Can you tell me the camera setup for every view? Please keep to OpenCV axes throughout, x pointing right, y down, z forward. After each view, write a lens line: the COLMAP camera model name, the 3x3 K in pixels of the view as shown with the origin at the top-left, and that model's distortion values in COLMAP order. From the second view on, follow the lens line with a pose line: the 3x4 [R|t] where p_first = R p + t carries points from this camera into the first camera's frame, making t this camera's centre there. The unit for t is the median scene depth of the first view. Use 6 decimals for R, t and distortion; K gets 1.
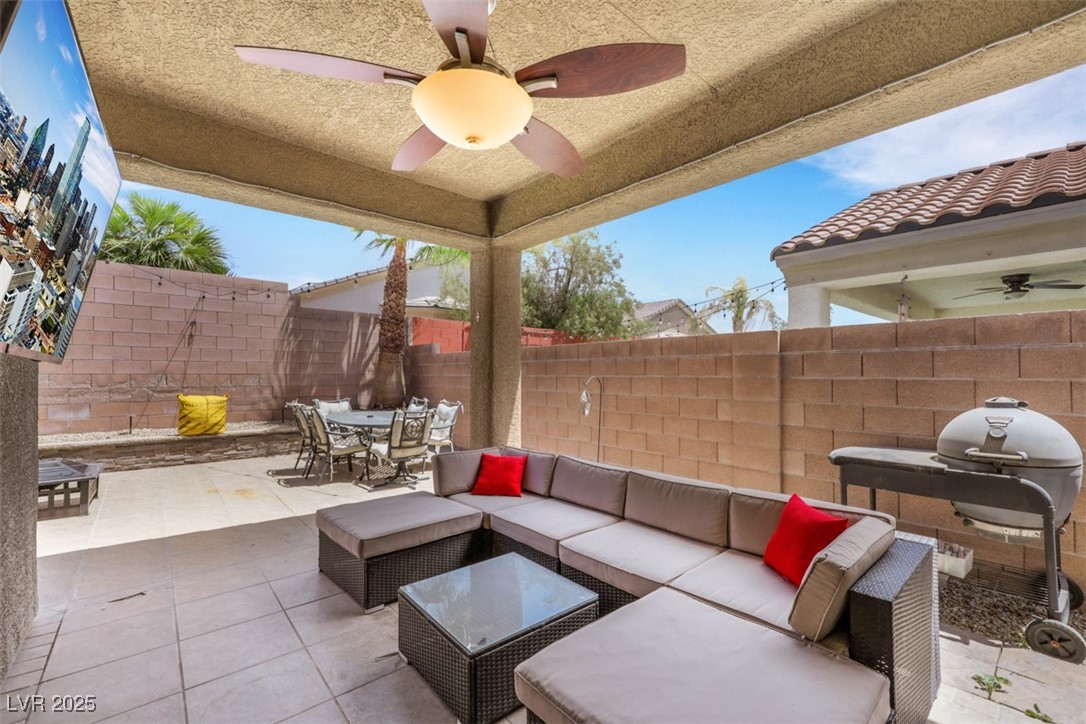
lens RADIAL K [[449.5, 0, 548.0], [0, 449.5, 362.3], [0, 0, 1]] dist [-0.000536, 0.000760]
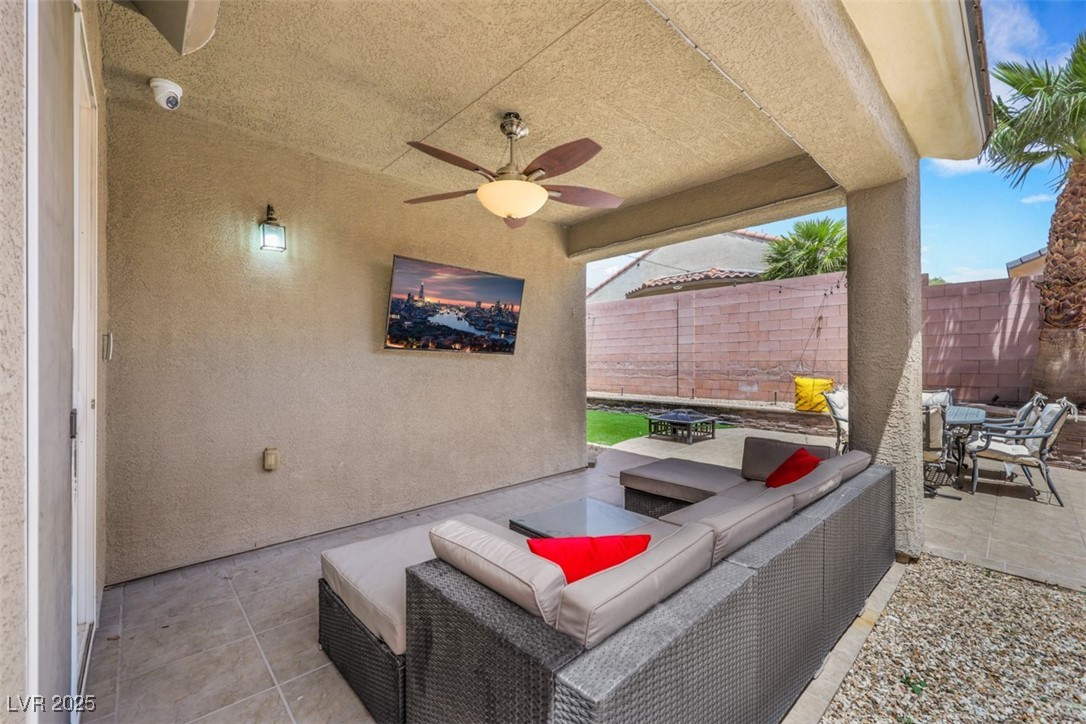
lens RADIAL K [[449.5, 0, 550.2], [0, 449.5, 362.9], [0, 0, 1]] dist [-0.000536, 0.000760]
pose [[0.039360, -0.003417, -0.999219, 0.394971], [0.024557, 0.999695, -0.002451, 0.018708], [0.998923, -0.024441, 0.039432, 0.264293]]
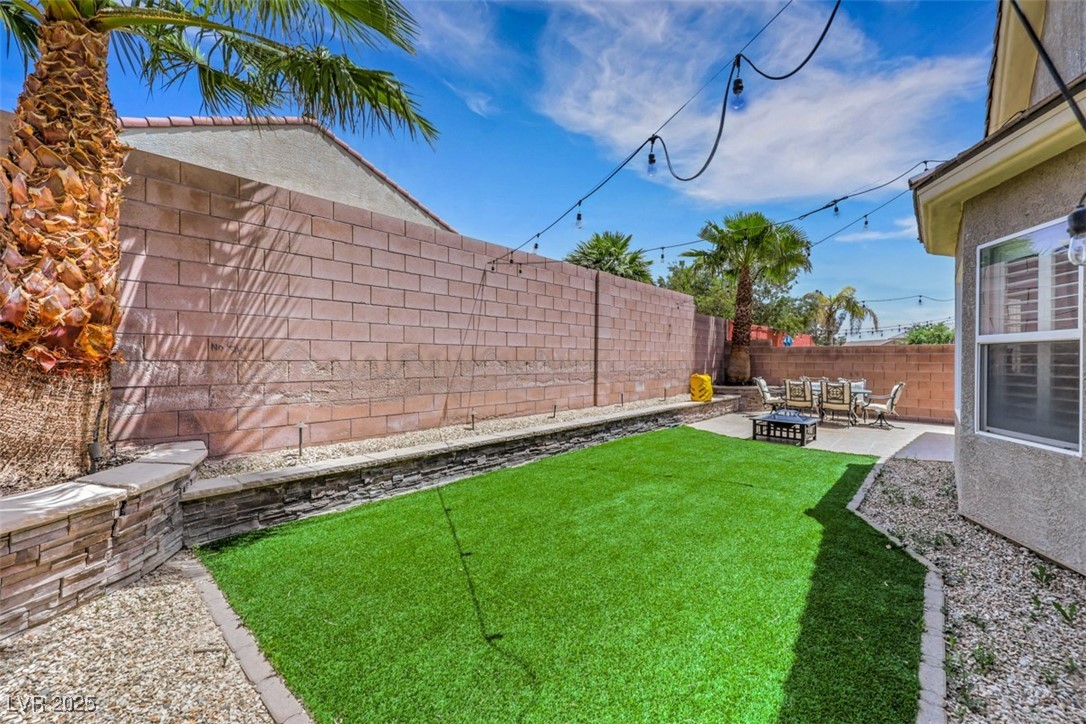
lens RADIAL K [[449.5, 0, 539.6], [0, 449.5, 361.8], [0, 0, 1]] dist [-0.000536, 0.000760]
pose [[0.994565, -0.000950, 0.104117, -1.467183], [-0.002364, 0.999495, 0.031693, -0.015166], [-0.104095, -0.031767, 0.994060, -0.412753]]
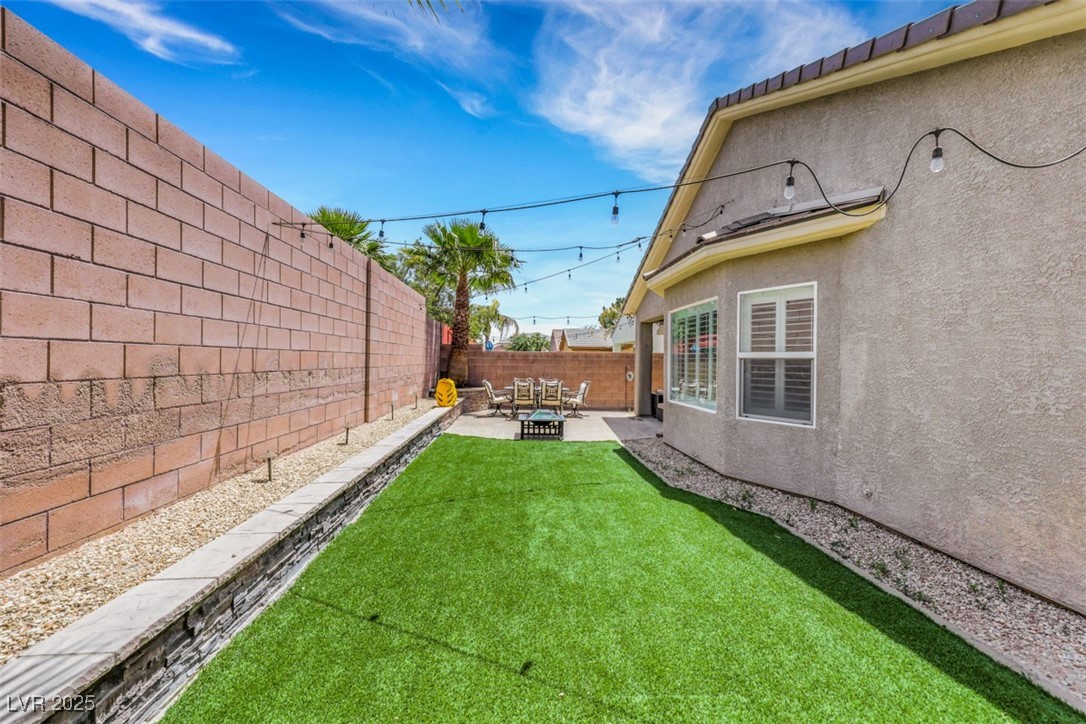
lens RADIAL K [[449.5, 0, 547.7], [0, 449.5, 364.3], [0, 0, 1]] dist [-0.000536, 0.000760]
pose [[0.611607, -0.007216, 0.791129, -1.732604], [-0.024278, 0.999316, 0.027884, -0.023978], [-0.790789, -0.036261, 0.611013, -0.146246]]
